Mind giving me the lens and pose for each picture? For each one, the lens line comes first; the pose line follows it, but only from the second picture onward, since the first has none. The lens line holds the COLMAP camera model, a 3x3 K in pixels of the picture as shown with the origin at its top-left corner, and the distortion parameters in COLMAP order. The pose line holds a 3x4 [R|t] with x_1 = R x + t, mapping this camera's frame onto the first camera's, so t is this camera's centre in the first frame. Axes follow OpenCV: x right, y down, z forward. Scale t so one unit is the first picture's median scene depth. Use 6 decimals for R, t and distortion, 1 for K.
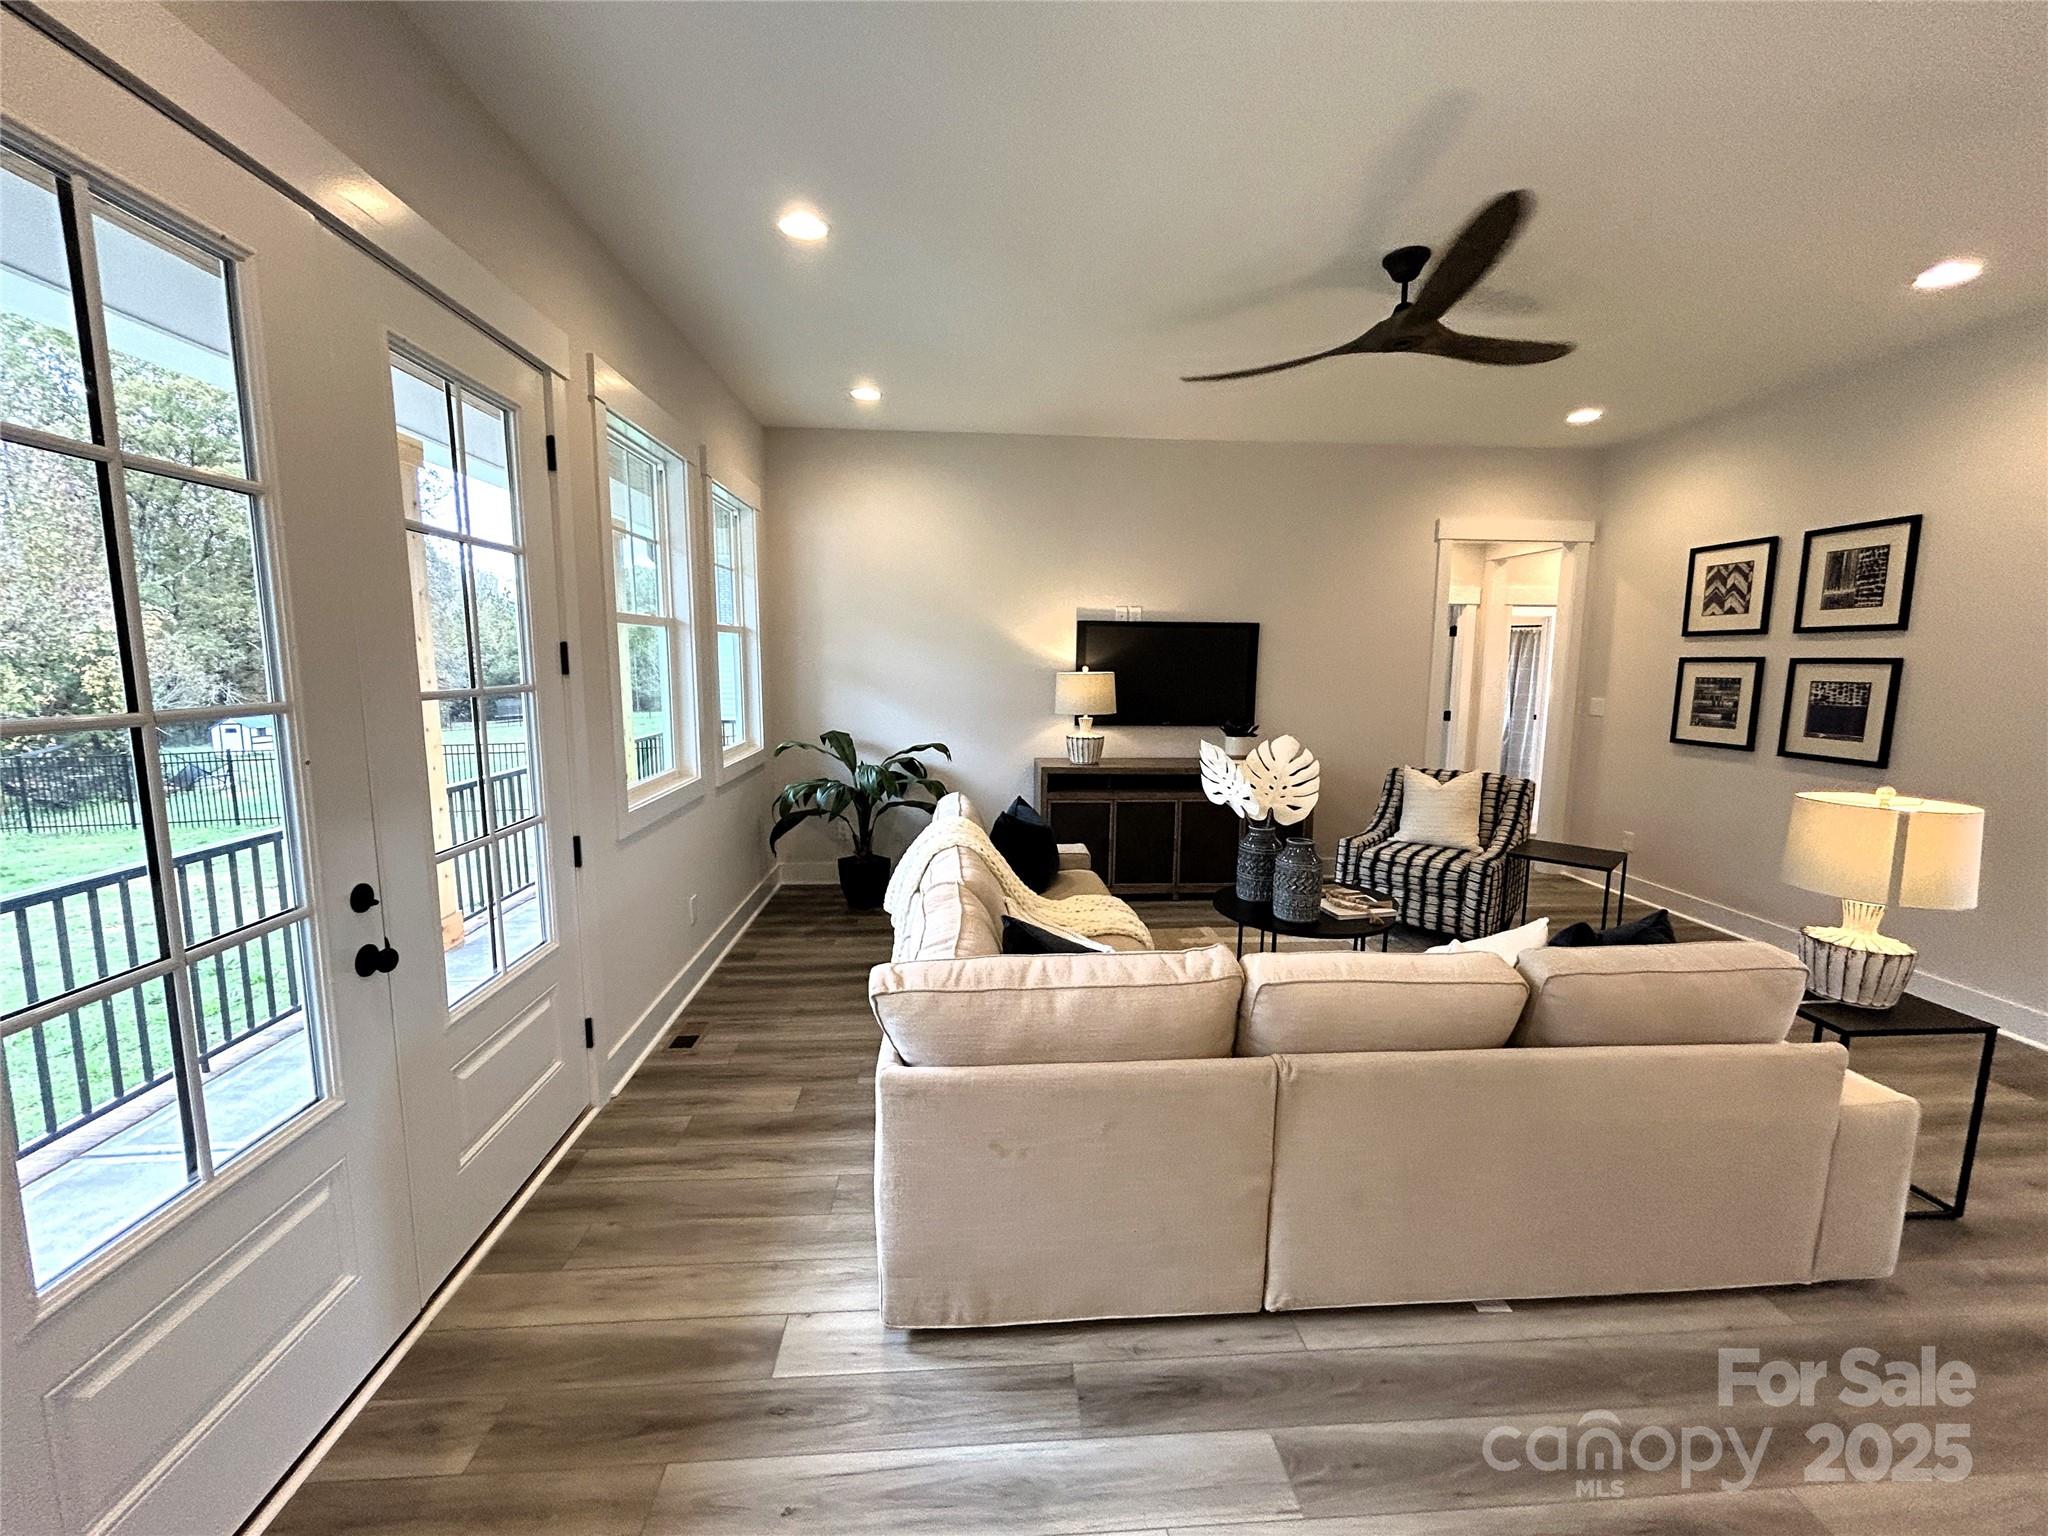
lens RADIAL K [[821.7, 0, 1020.6], [0, 821.7, 765.5], [0, 0, 1]] dist [0.000443, 0.000074]
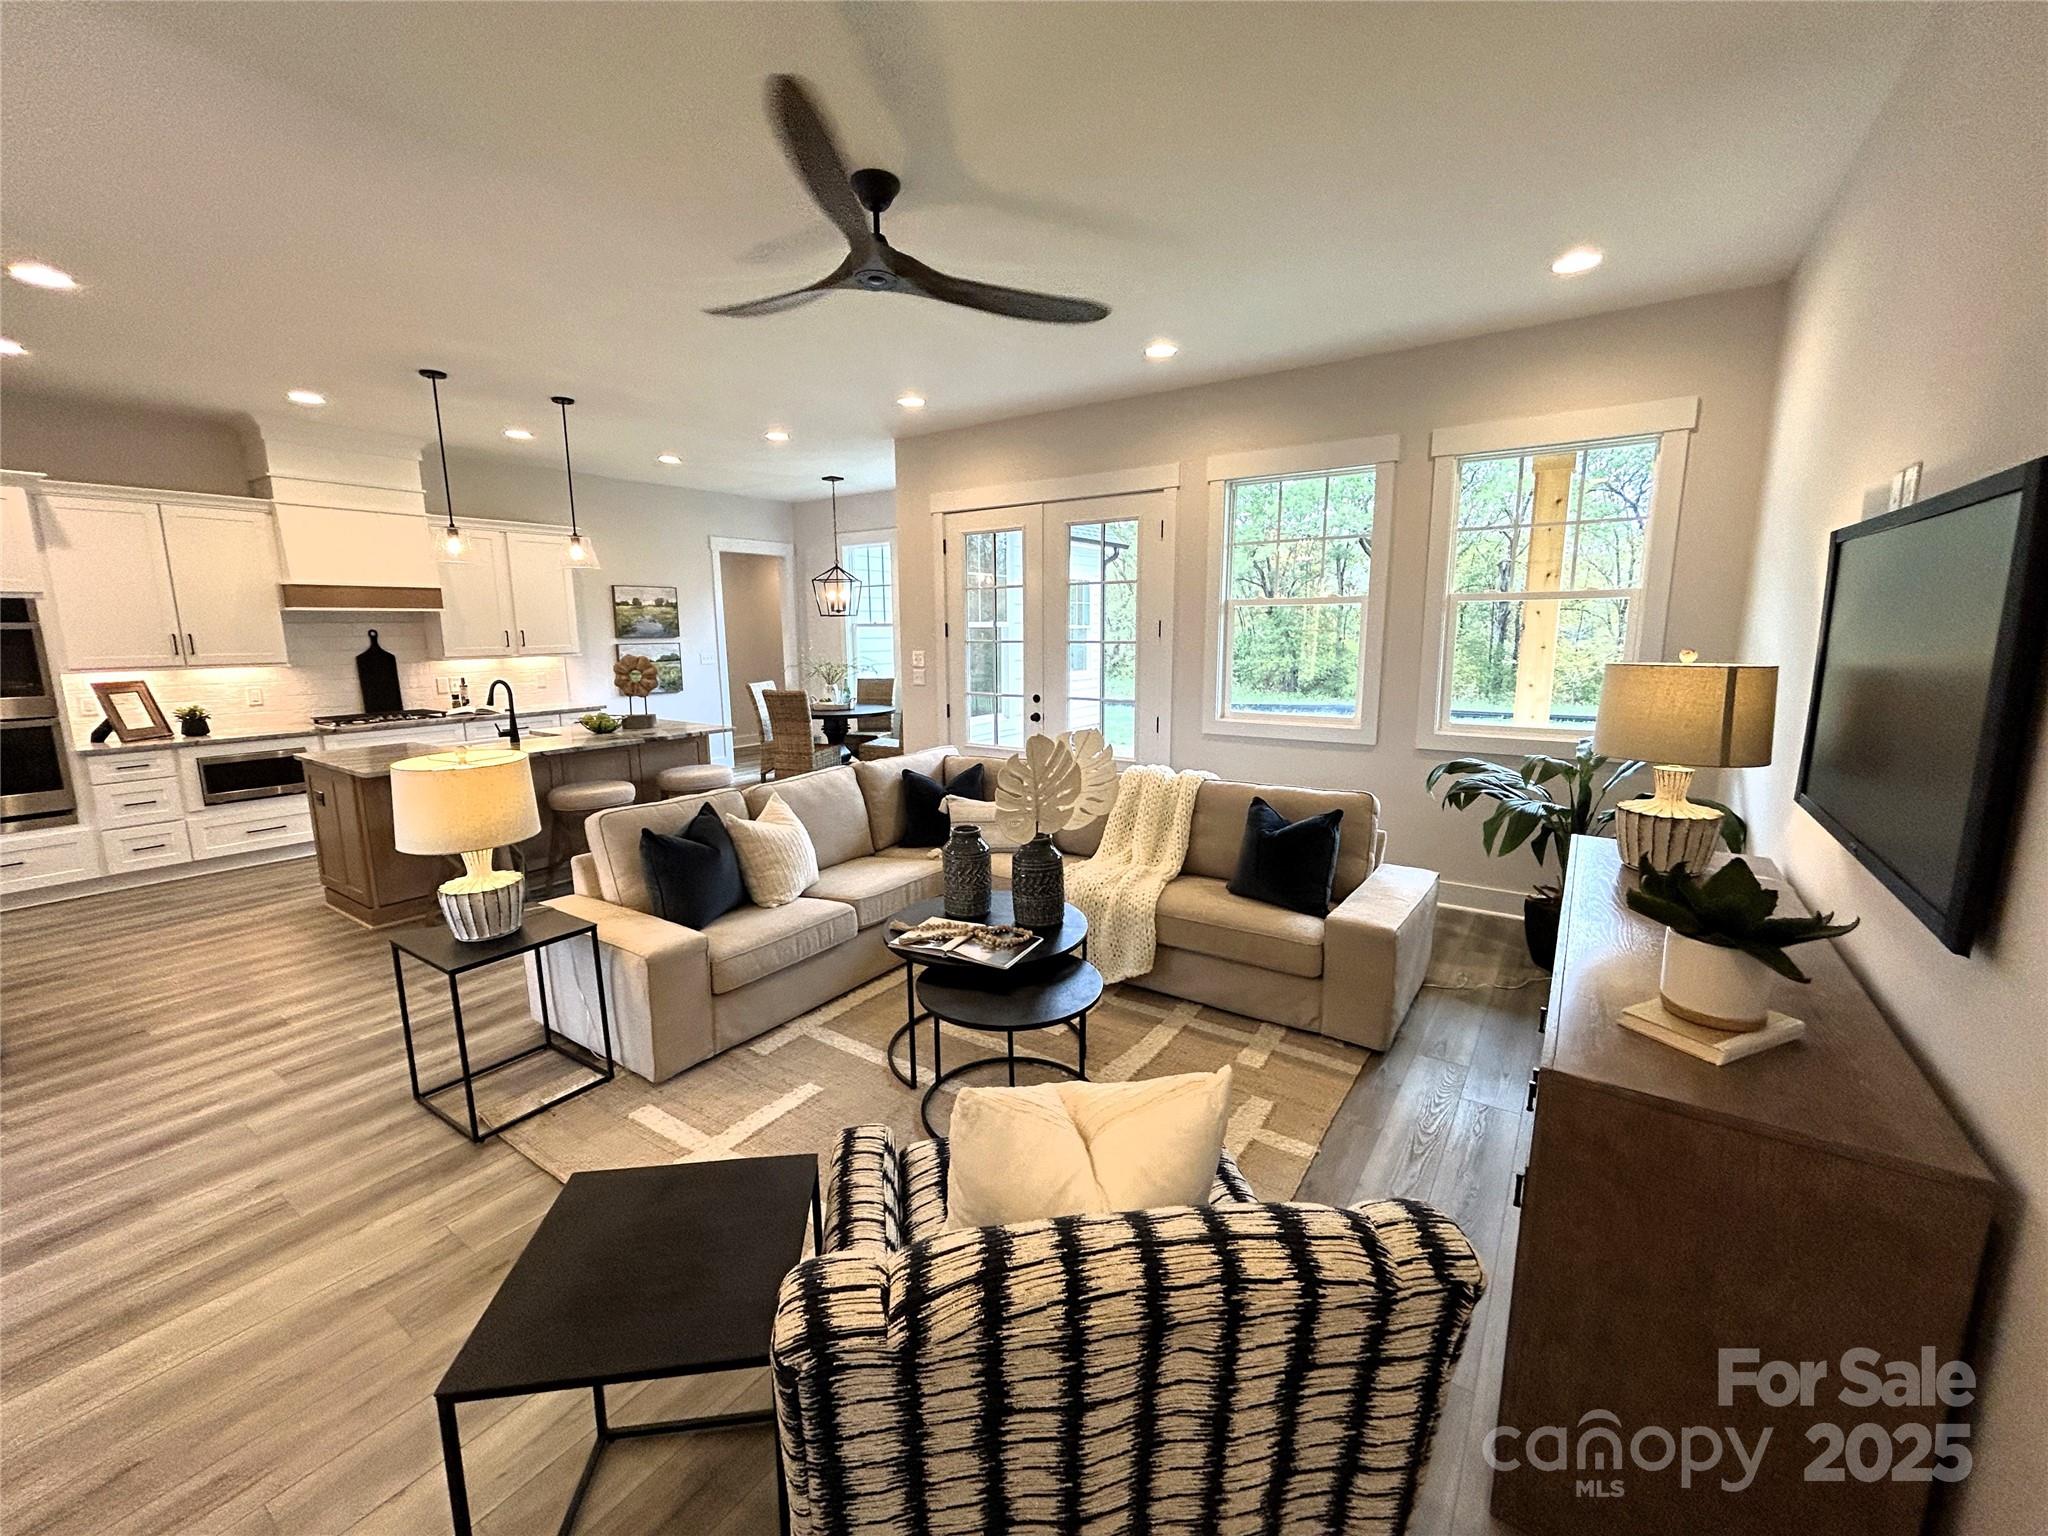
lens RADIAL K [[830.0, 0, 1019.4], [0, 830.0, 764.2], [0, 0, 1]] dist [0.000164, -0.000153]
pose [[-0.622758, 0.132752, -0.771070, 0.718441], [-0.095695, 0.965179, 0.243460, -0.150680], [0.776540, 0.225405, -0.588369, 1.118820]]
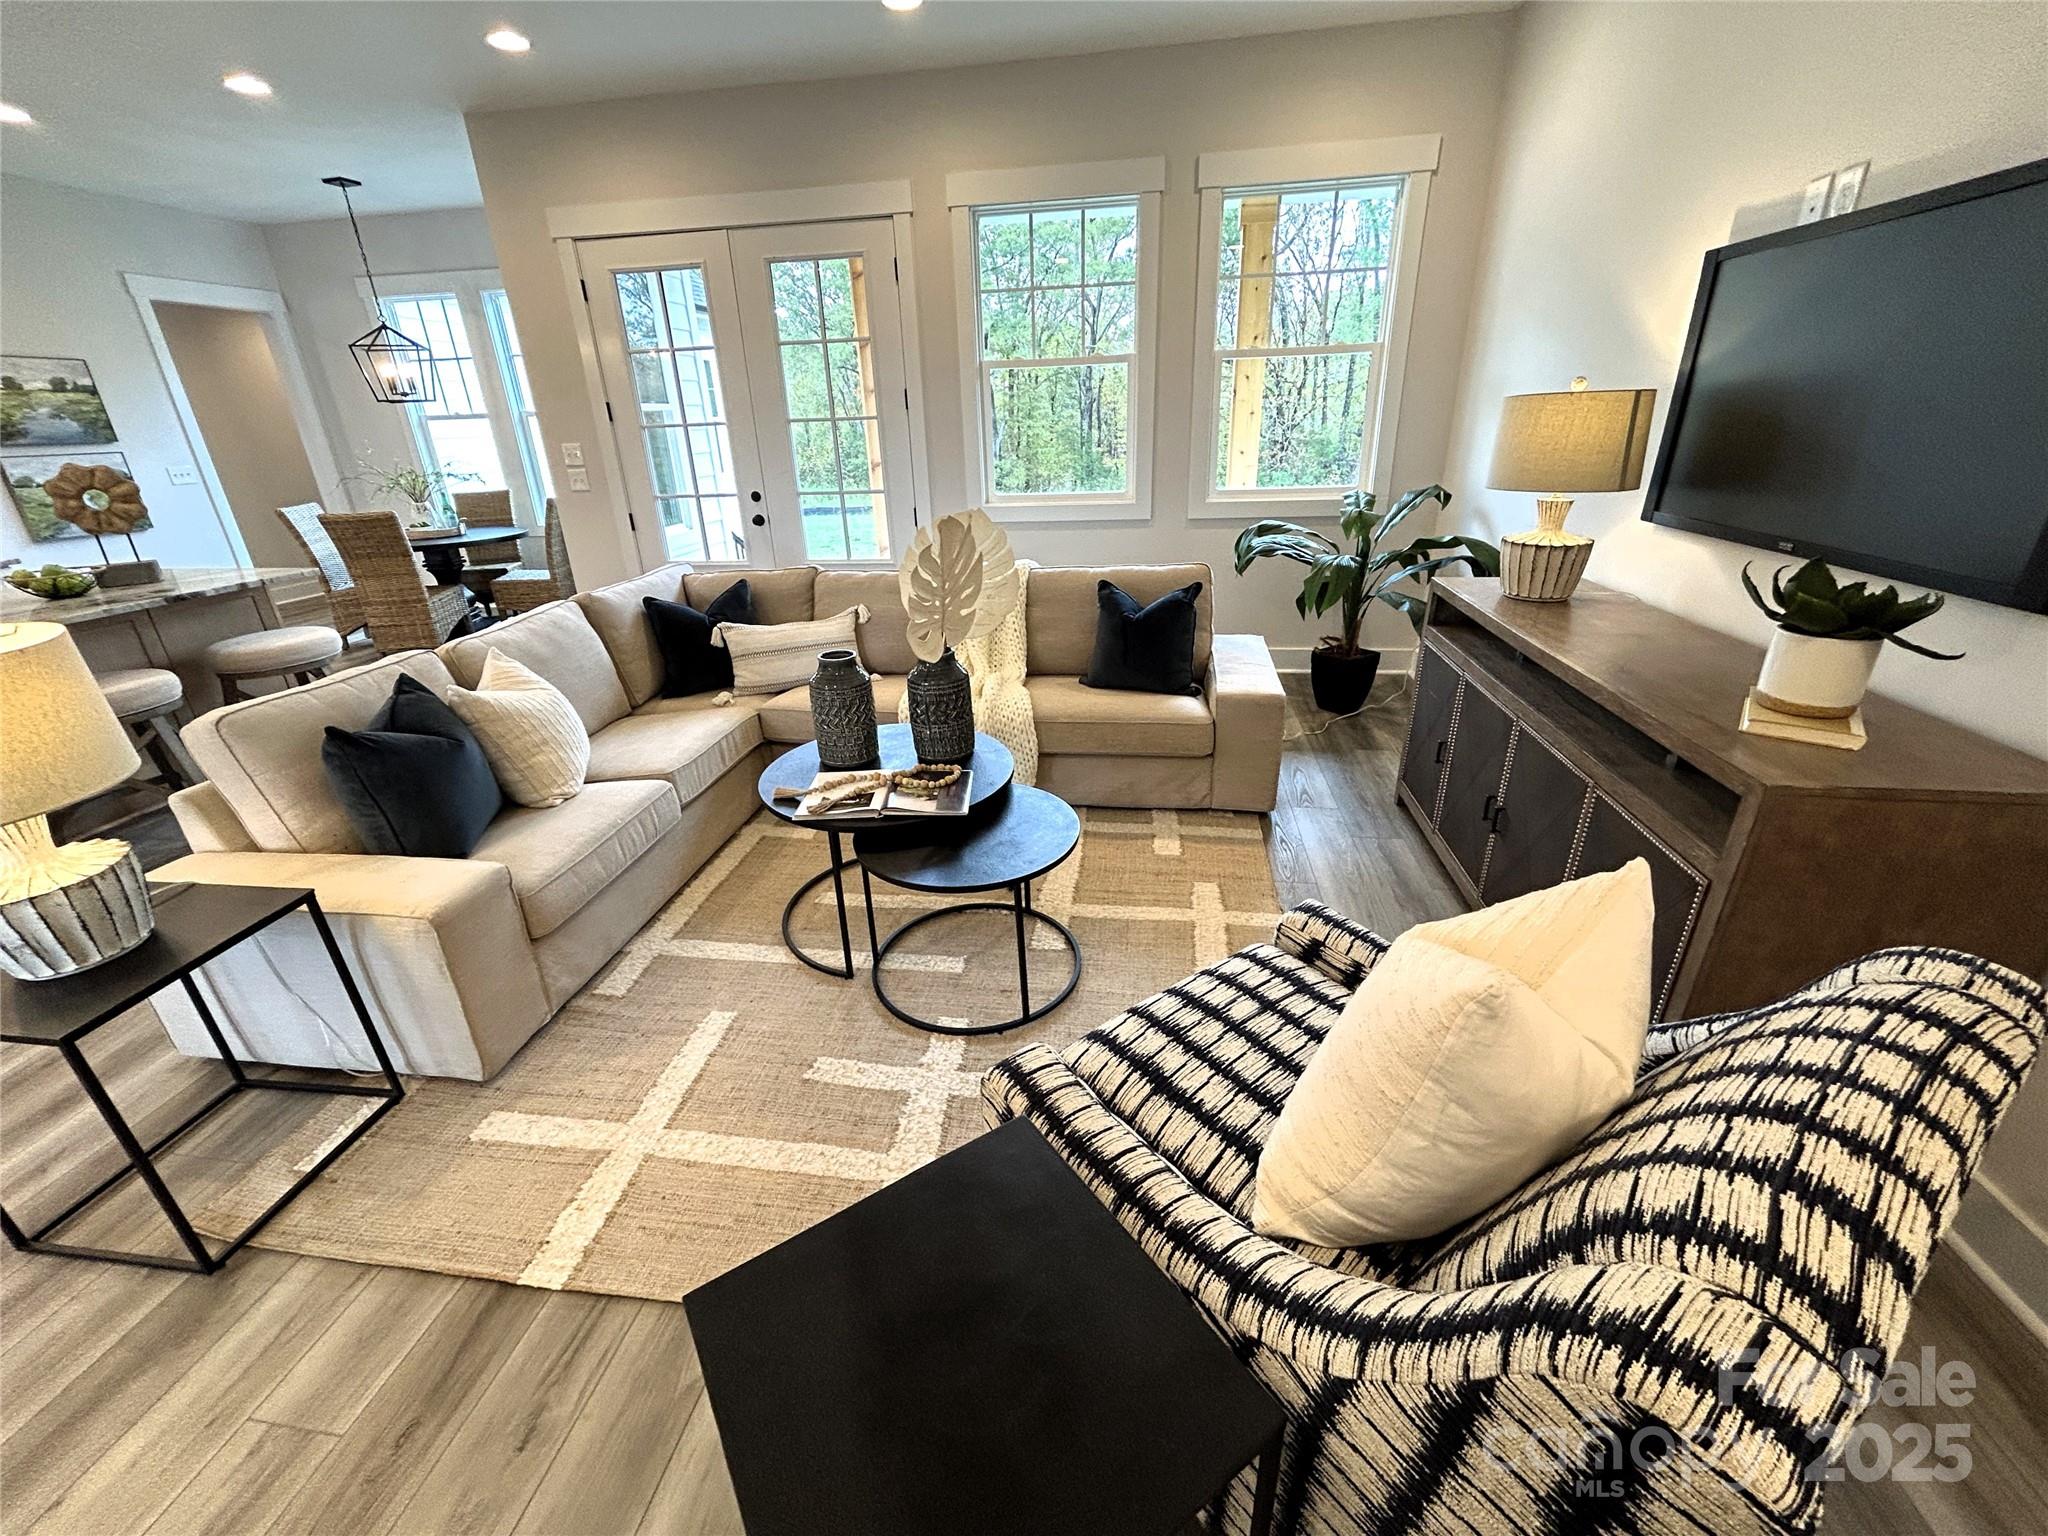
lens RADIAL K [[830.0, 0, 1019.4], [0, 830.0, 764.2], [0, 0, 1]] dist [0.000164, -0.000153]
pose [[-0.211067, 0.384898, -0.898501, 0.705720], [-0.094959, 0.906787, 0.410755, -0.096453], [0.972848, 0.172018, -0.154843, 0.909088]]
